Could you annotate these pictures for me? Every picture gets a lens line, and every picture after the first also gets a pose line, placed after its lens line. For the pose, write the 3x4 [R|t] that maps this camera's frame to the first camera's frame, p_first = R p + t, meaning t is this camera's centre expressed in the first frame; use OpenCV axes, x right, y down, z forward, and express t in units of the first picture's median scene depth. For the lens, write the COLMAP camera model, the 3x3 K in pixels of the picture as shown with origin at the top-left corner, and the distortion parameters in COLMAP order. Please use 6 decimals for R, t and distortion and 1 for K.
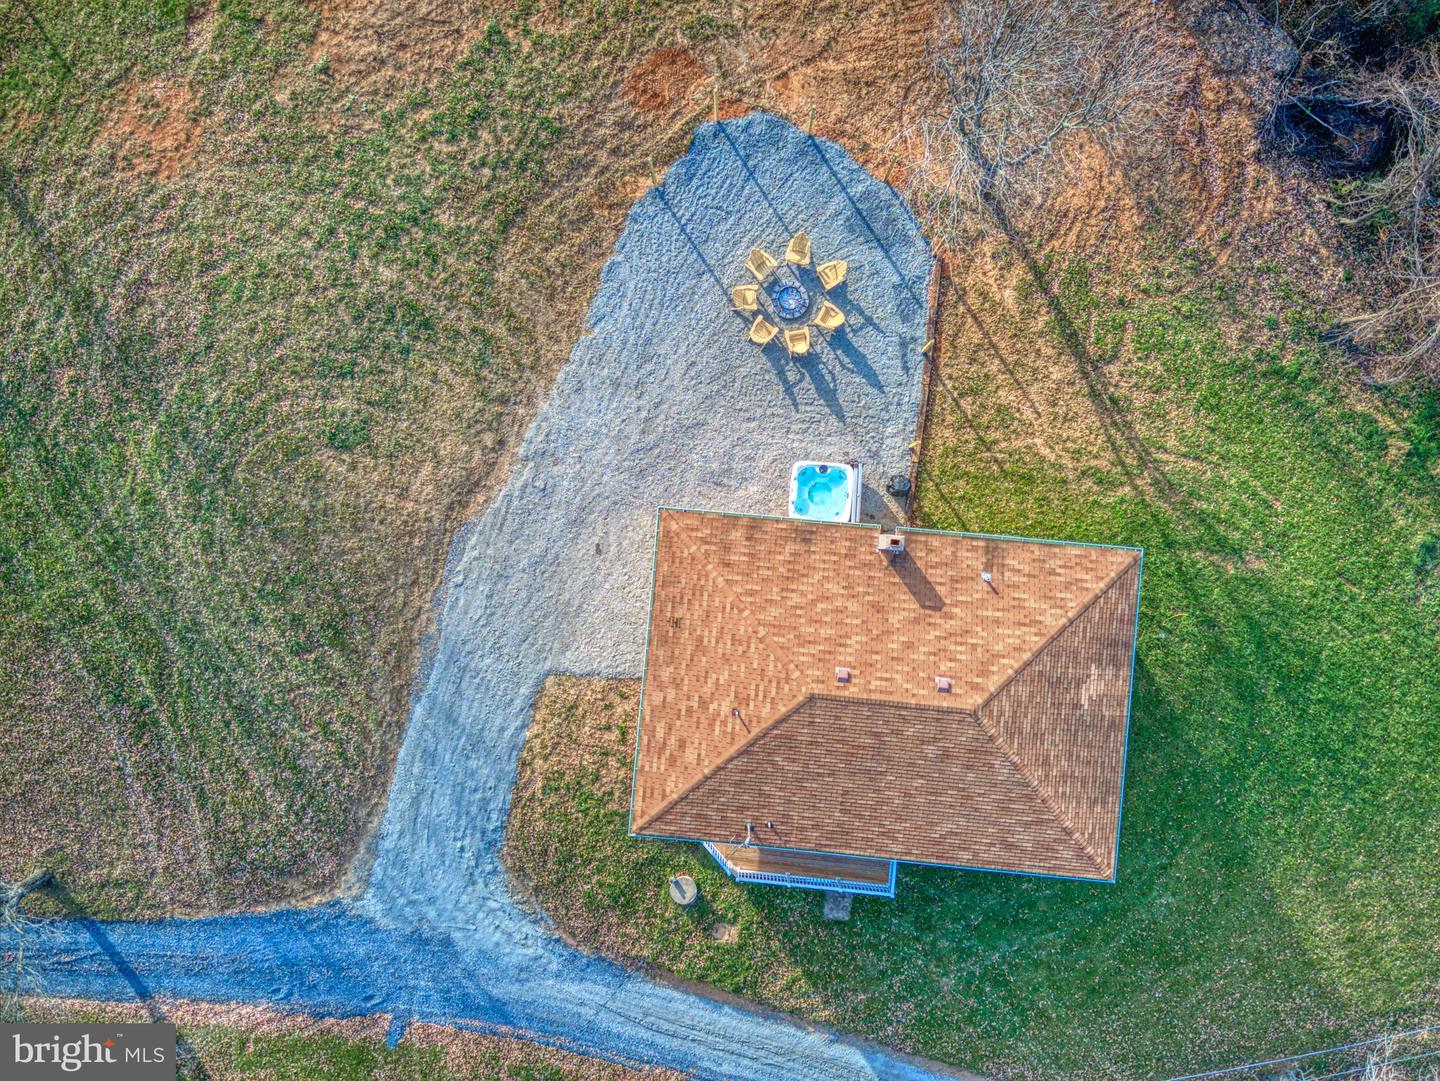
lens RADIAL K [[1047.4, 0, 731.3], [0, 1047.4, 542.2], [0, 0, 1]] dist [0.135134, -0.258127]
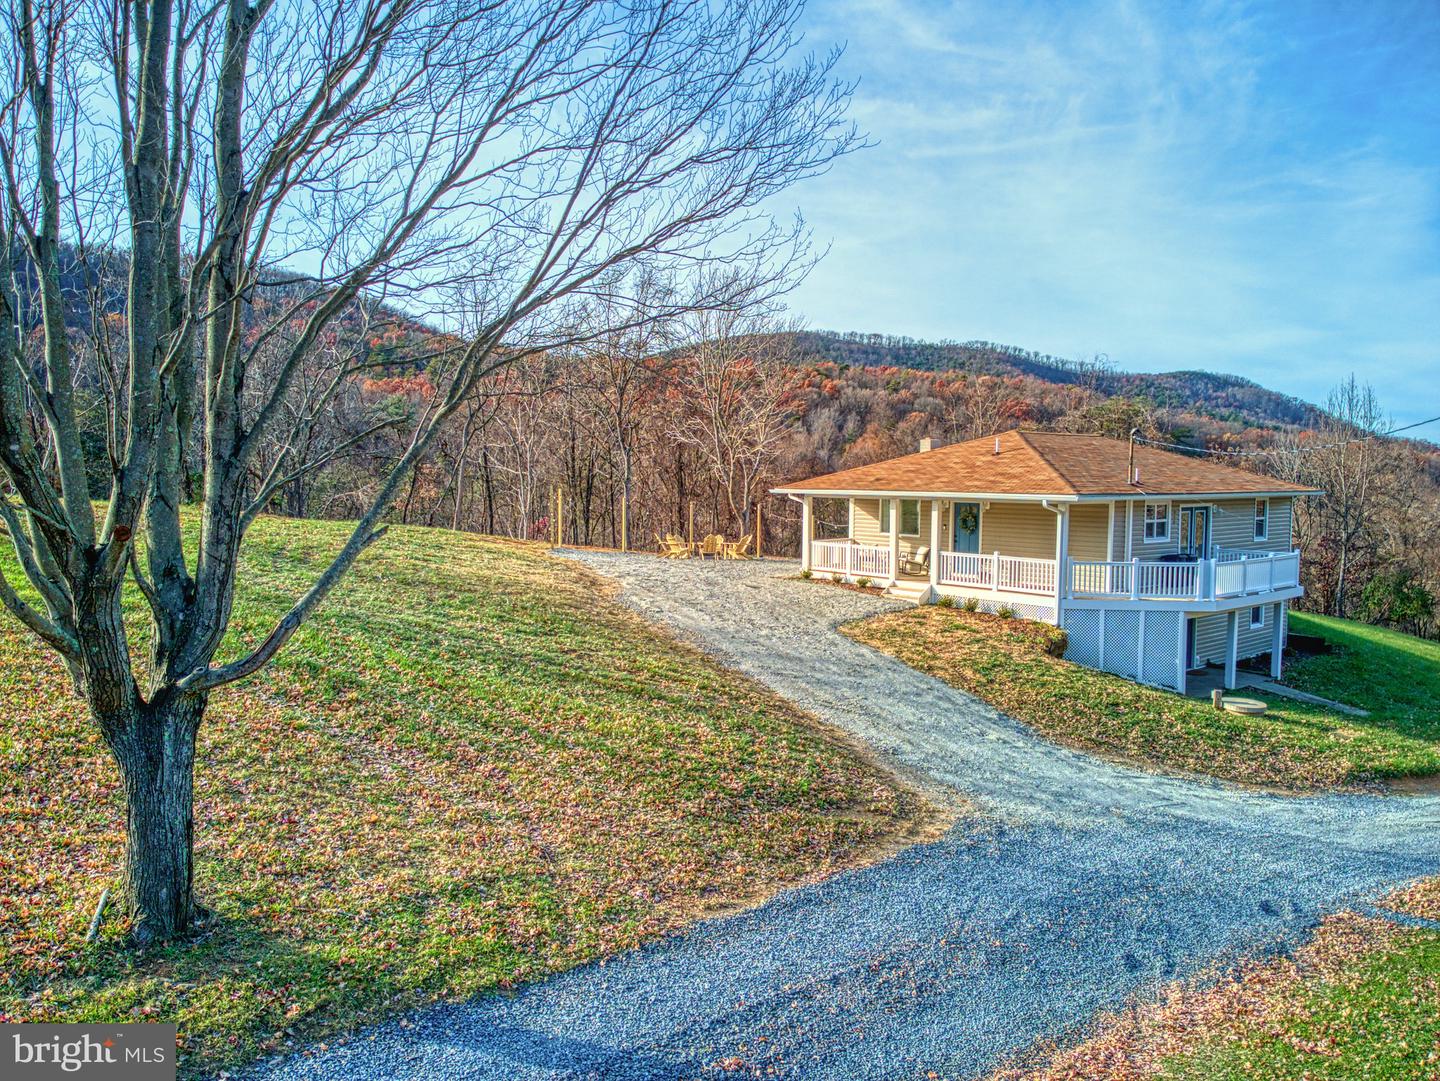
lens RADIAL K [[1047.4, 0, 731.3], [0, 1047.4, 542.2], [0, 0, 1]] dist [0.135134, -0.258127]
pose [[0.684992, -0.031830, 0.727854, -0.731680], [0.728444, 0.046979, -0.683493, 0.554974], [-0.012438, 0.998389, 0.055366, 0.913353]]
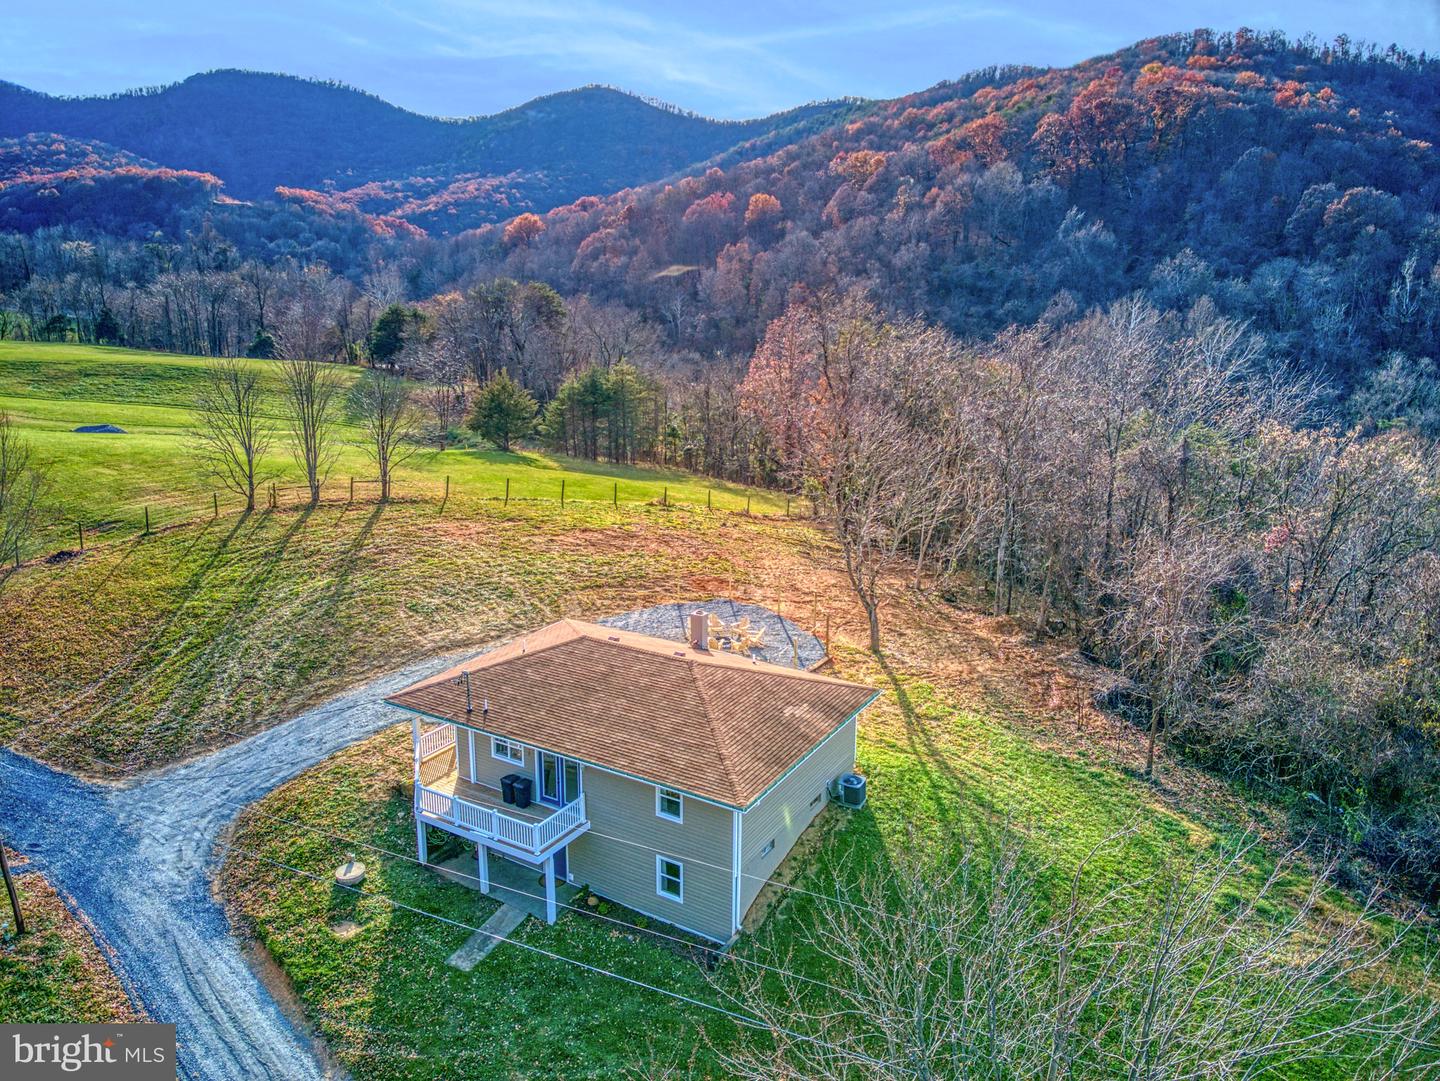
lens RADIAL K [[1039.8, 0, 729.9], [0, 1039.8, 538.9], [0, 0, 1]] dist [0.097463, -0.191229]
pose [[0.899959, 0.139775, -0.412961, 0.625950], [-0.434909, 0.221649, -0.872769, 0.969504], [-0.030459, 0.965057, 0.260264, 0.481911]]
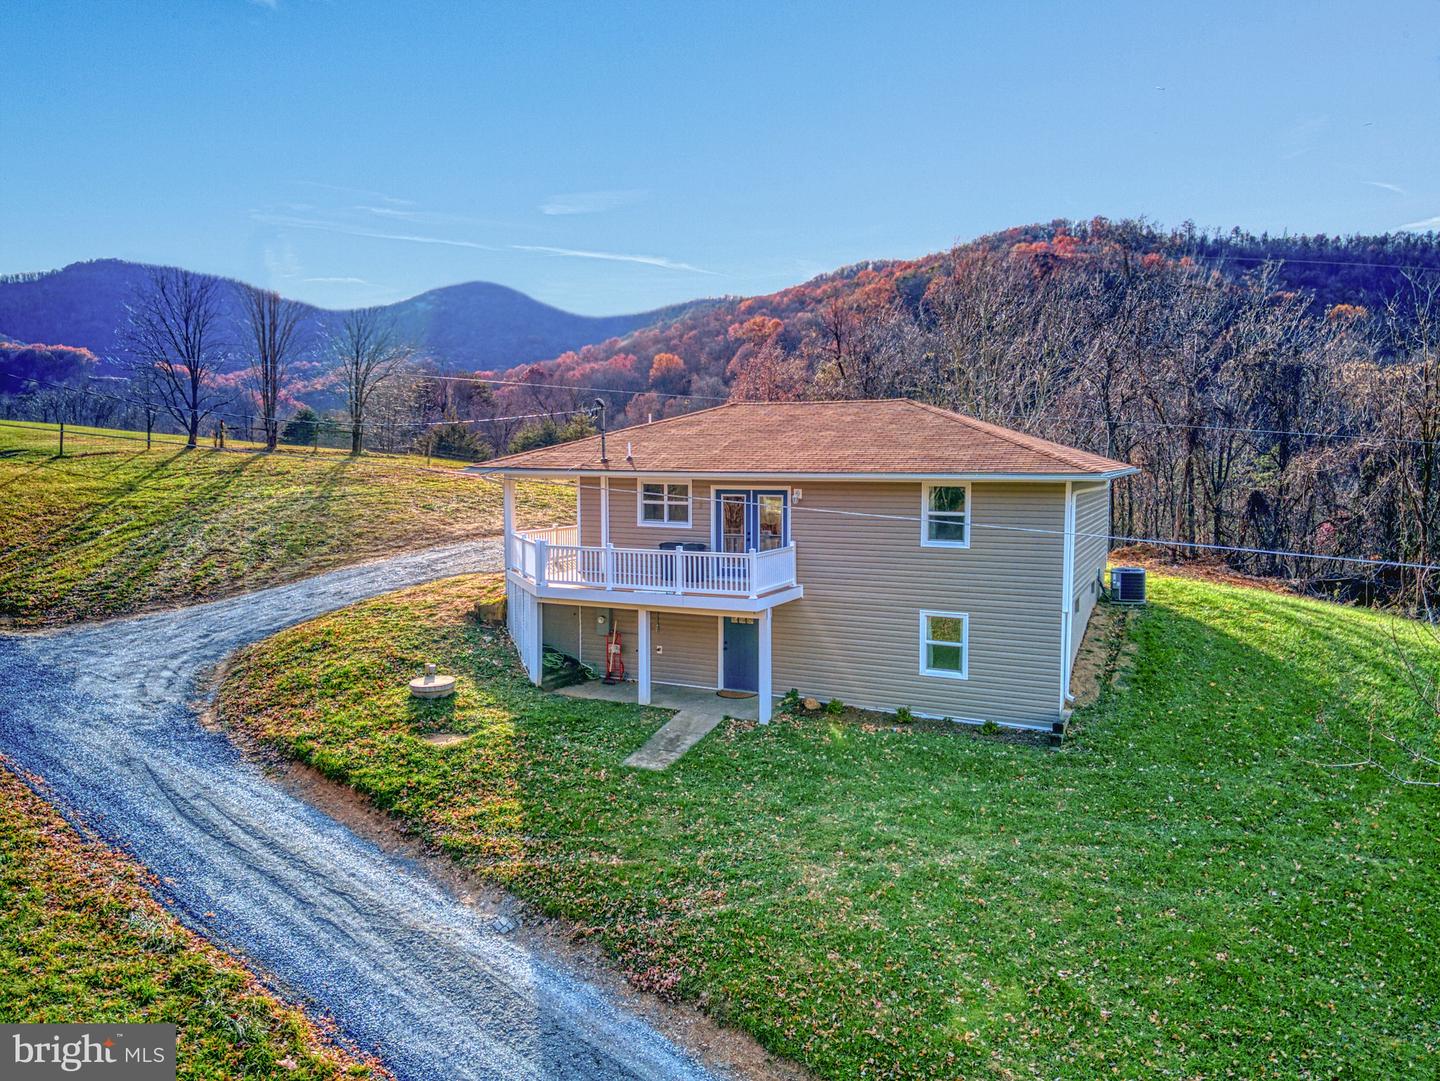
lens RADIAL K [[1039.8, 0, 729.9], [0, 1039.8, 538.9], [0, 0, 1]] dist [0.097463, -0.191229]
pose [[0.943216, 0.051536, -0.328159, 0.321465], [-0.331124, 0.067102, -0.941198, 0.866396], [-0.026486, 0.996414, 0.080357, 0.900535]]
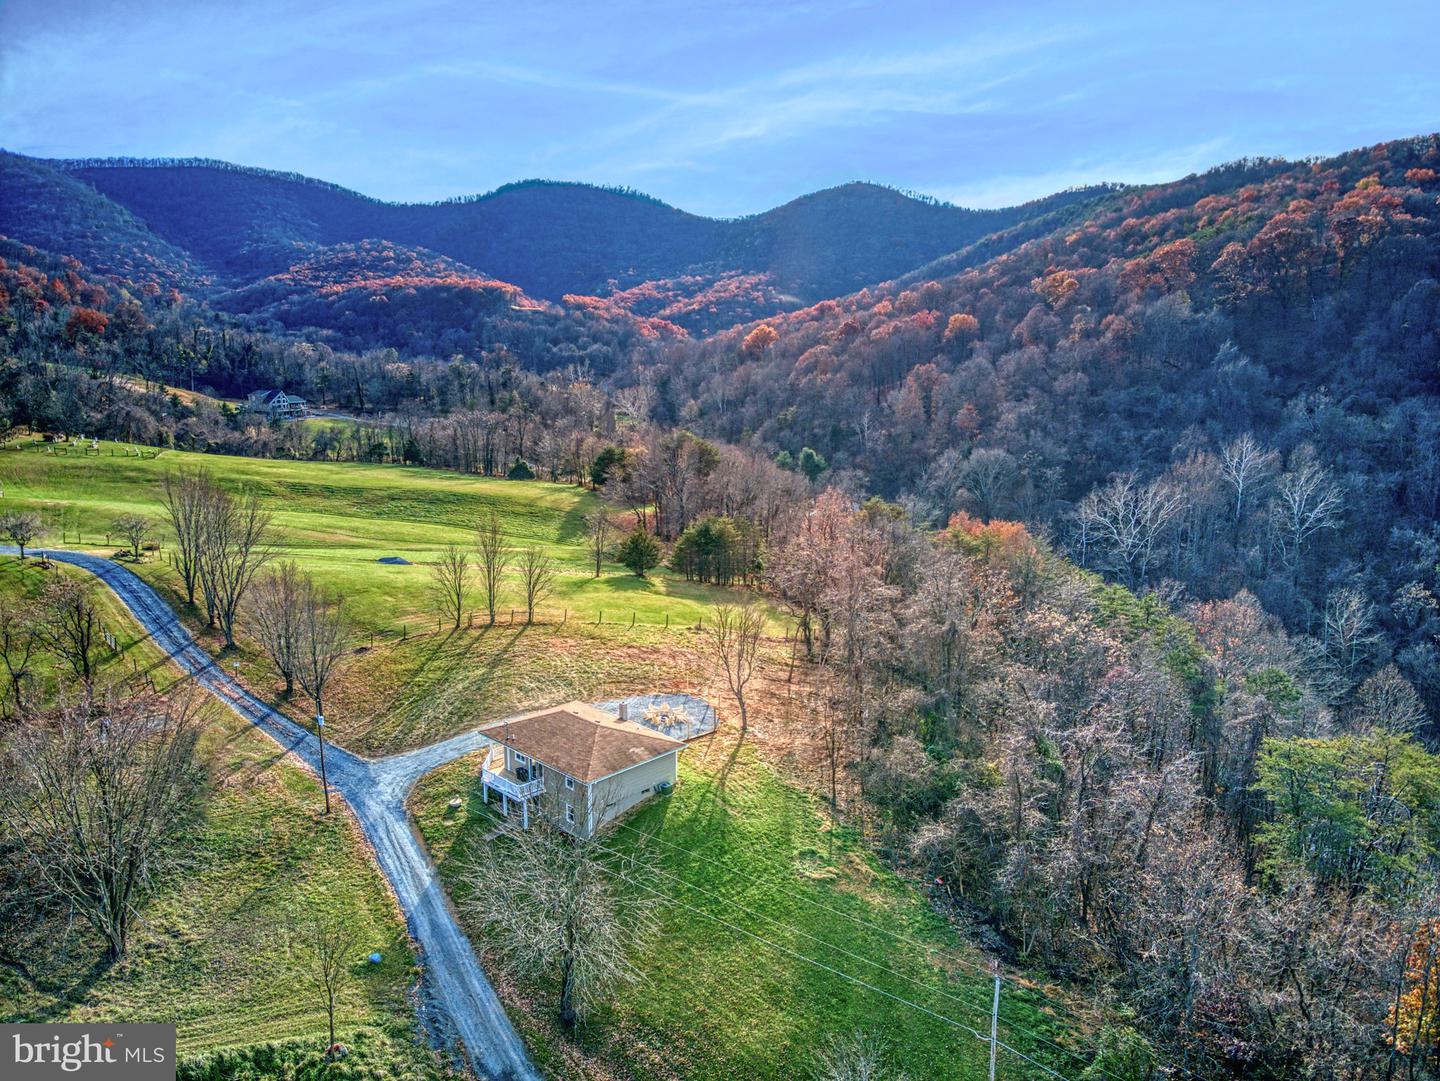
lens RADIAL K [[1047.4, 0, 731.3], [0, 1047.4, 542.2], [0, 0, 1]] dist [0.135134, -0.258127]
pose [[0.765108, 0.144889, -0.627389, 1.826733], [-0.643687, 0.146919, -0.751054, 1.640611], [-0.016644, 0.978479, 0.205672, -0.022997]]
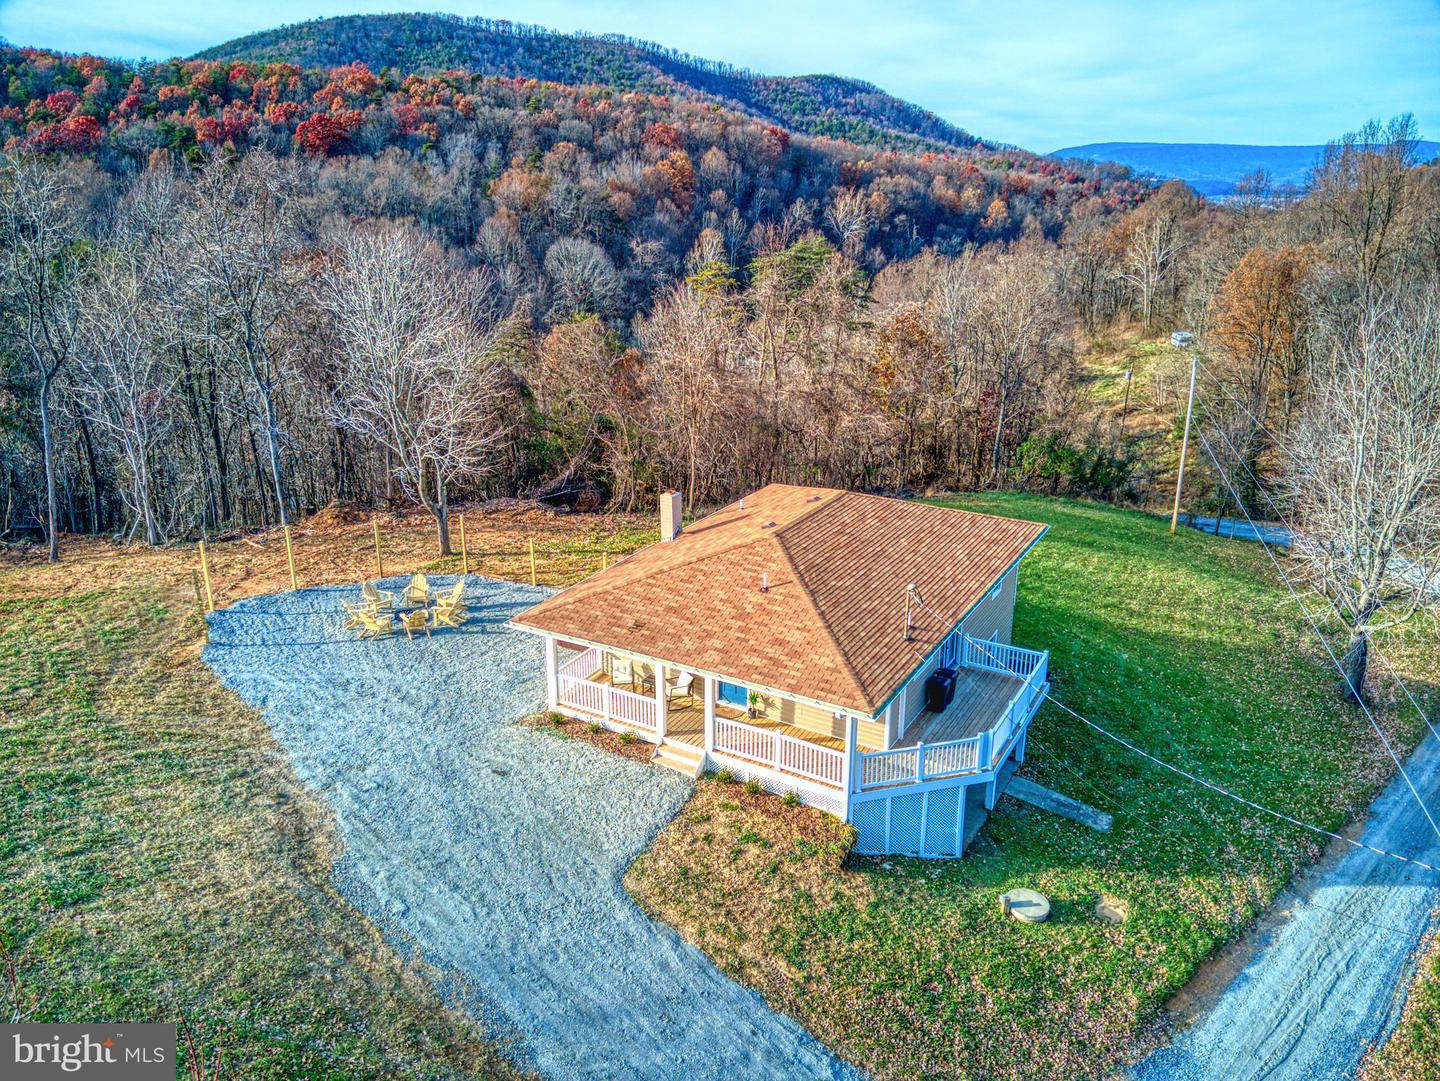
lens RADIAL K [[1047.4, 0, 731.3], [0, 1047.4, 542.2], [0, 0, 1]] dist [0.135134, -0.258127]
pose [[0.416961, -0.277862, 0.865411, -0.632030], [0.908922, 0.129750, -0.396265, 0.407790], [-0.002180, 0.951818, 0.306655, 0.627004]]
